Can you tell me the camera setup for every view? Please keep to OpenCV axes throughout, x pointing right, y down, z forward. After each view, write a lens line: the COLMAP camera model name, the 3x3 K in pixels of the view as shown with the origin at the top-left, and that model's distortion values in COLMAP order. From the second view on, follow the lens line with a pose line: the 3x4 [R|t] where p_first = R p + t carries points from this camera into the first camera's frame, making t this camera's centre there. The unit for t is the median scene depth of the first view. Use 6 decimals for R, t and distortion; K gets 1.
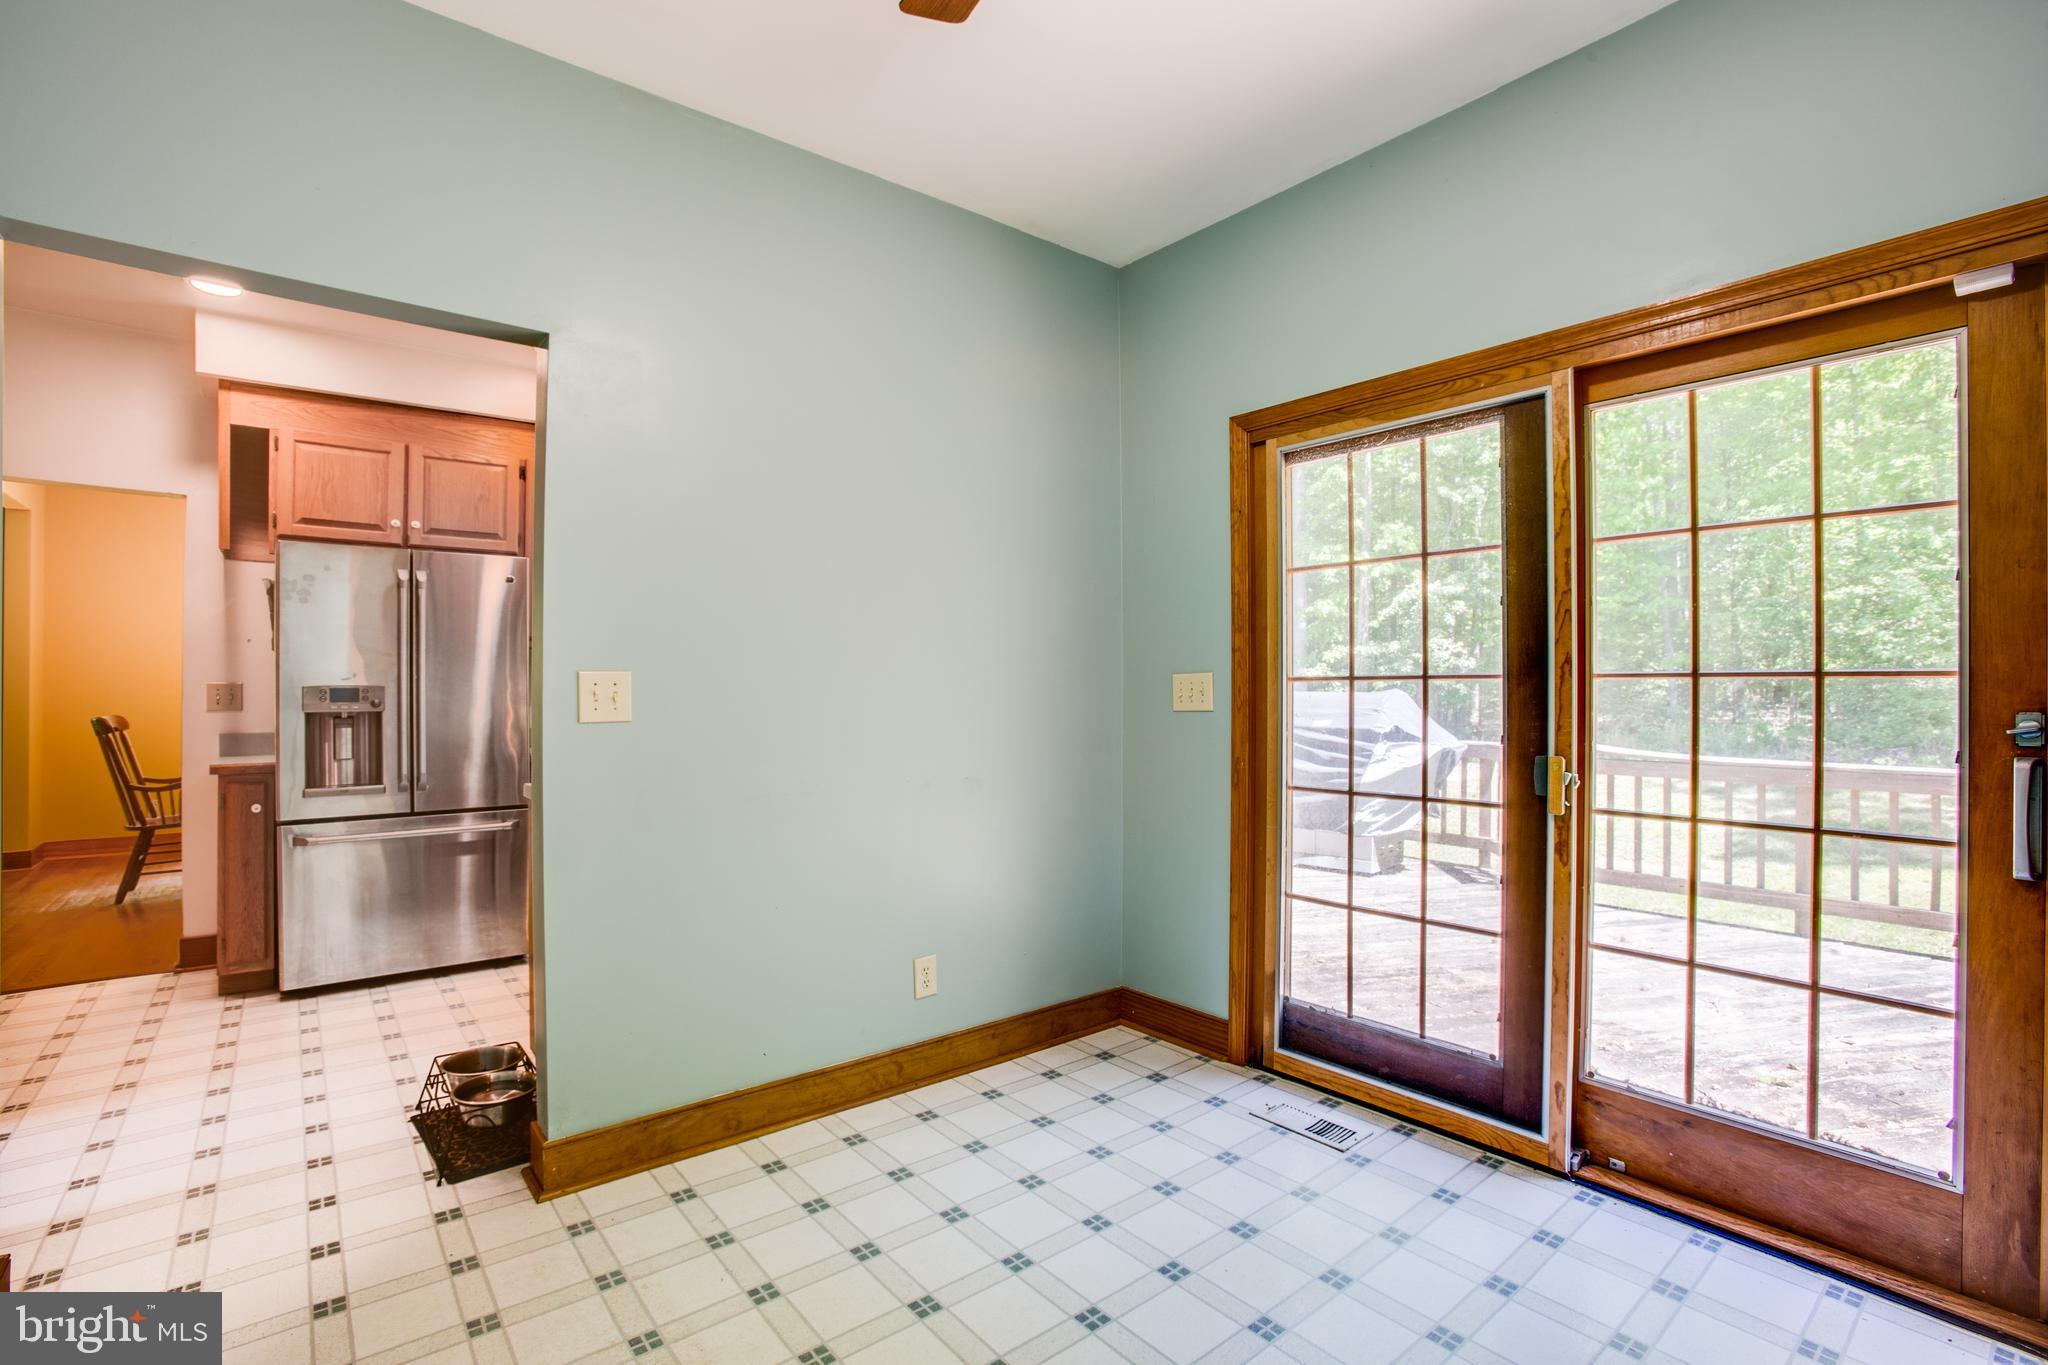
lens RADIAL K [[939.6, 0, 1015.9], [0, 939.6, 688.3], [0, 0, 1]] dist [-0.073794, 0.025191]
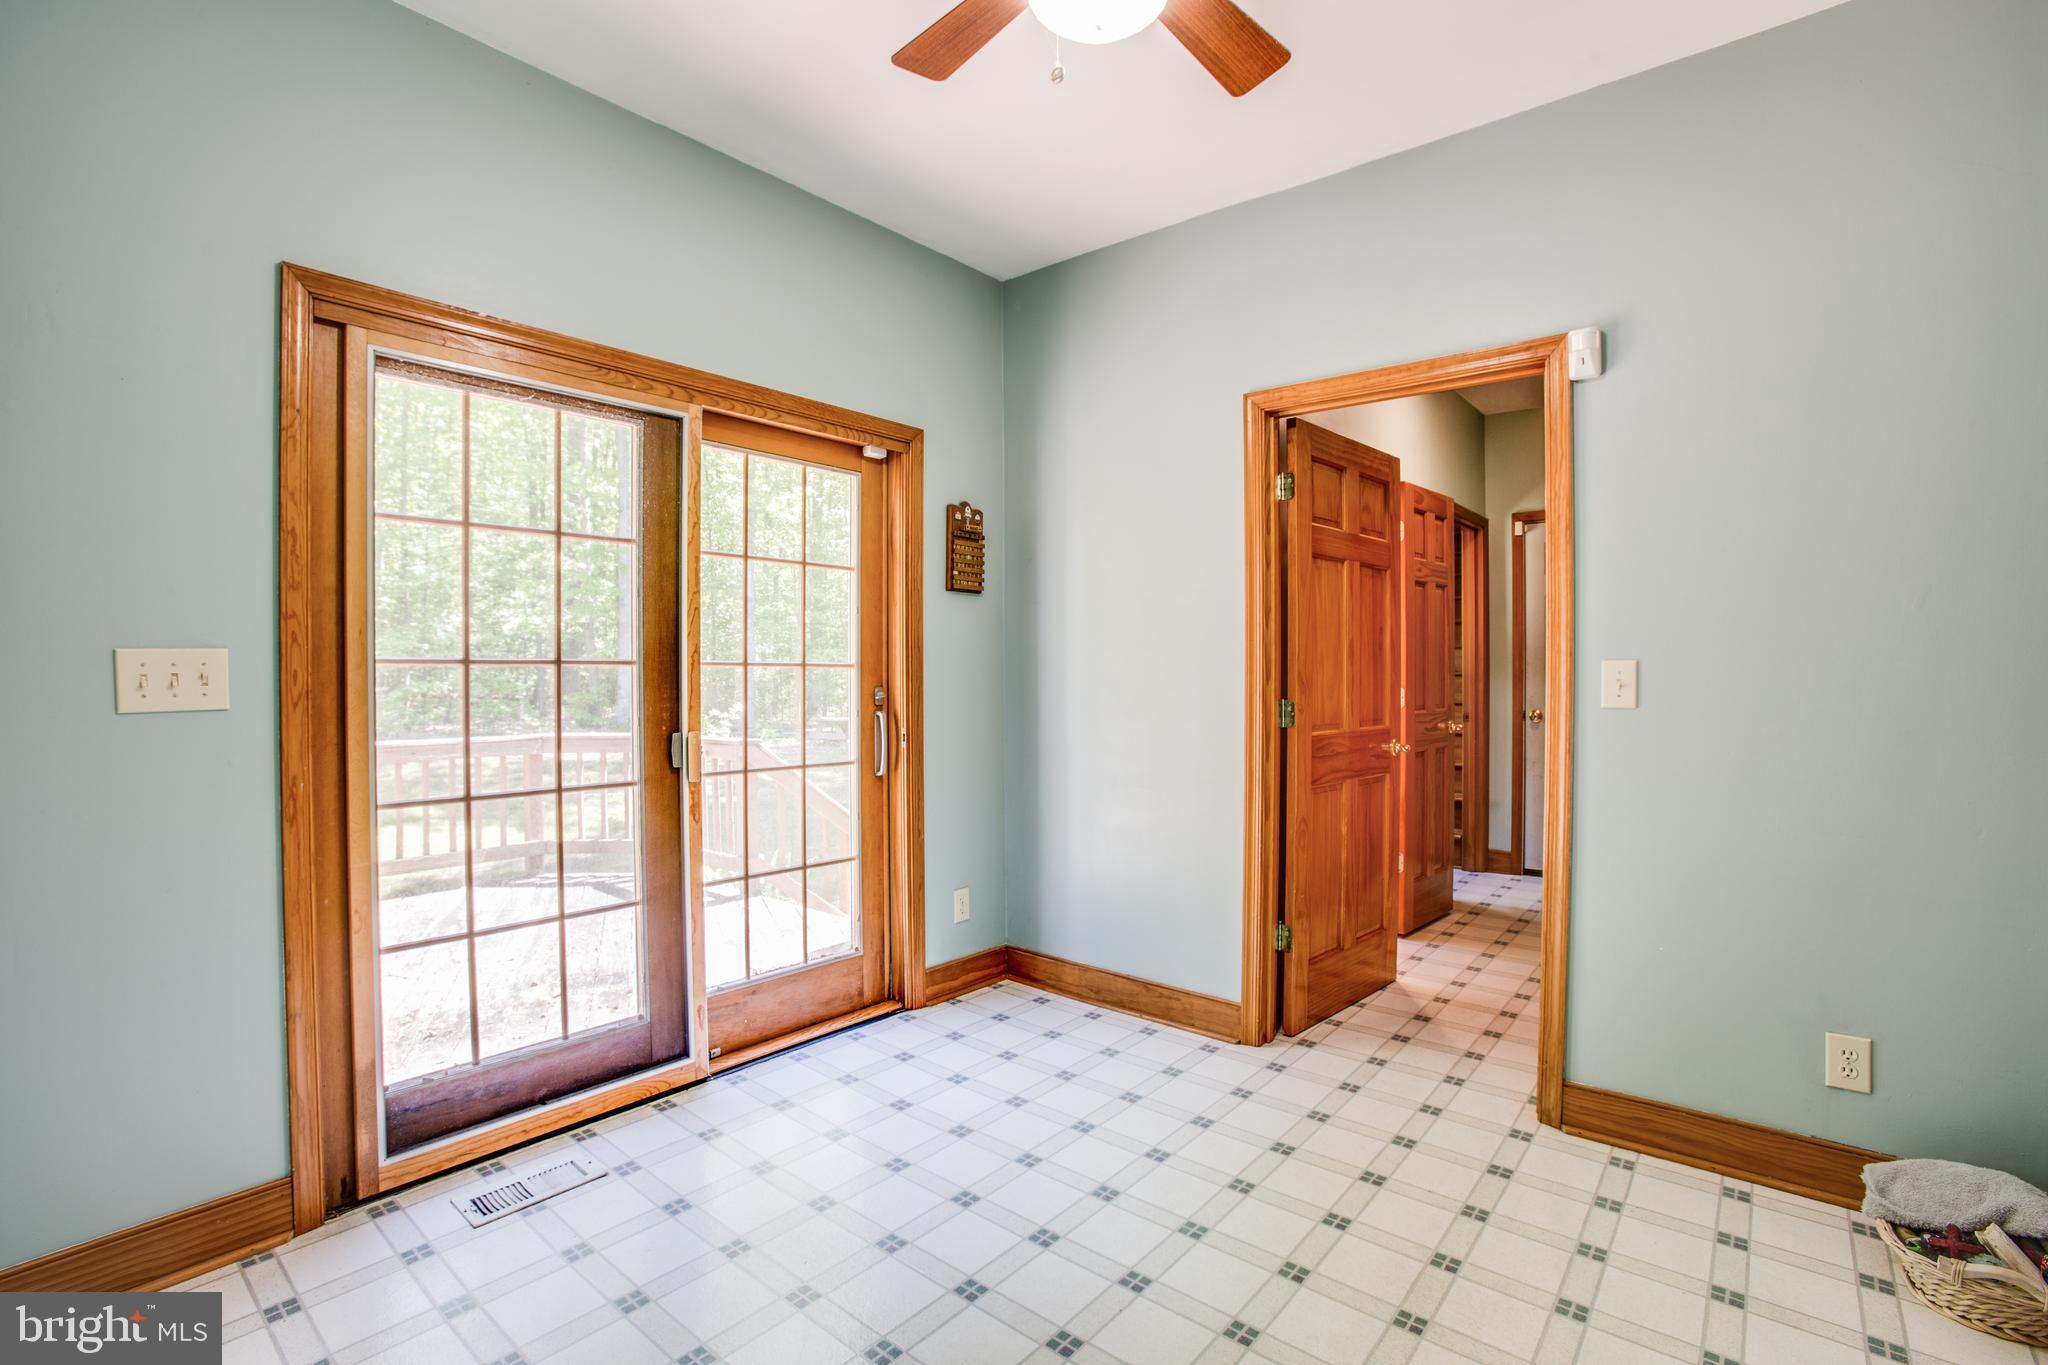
lens RADIAL K [[939.6, 0, 1015.9], [0, 939.6, 688.3], [0, 0, 1]] dist [-0.073794, 0.025191]
pose [[-0.190986, -0.013672, 0.981497, -0.622452], [-0.001563, 0.999906, 0.013624, 0.001176], [-0.981591, 0.001068, -0.190990, 0.773795]]
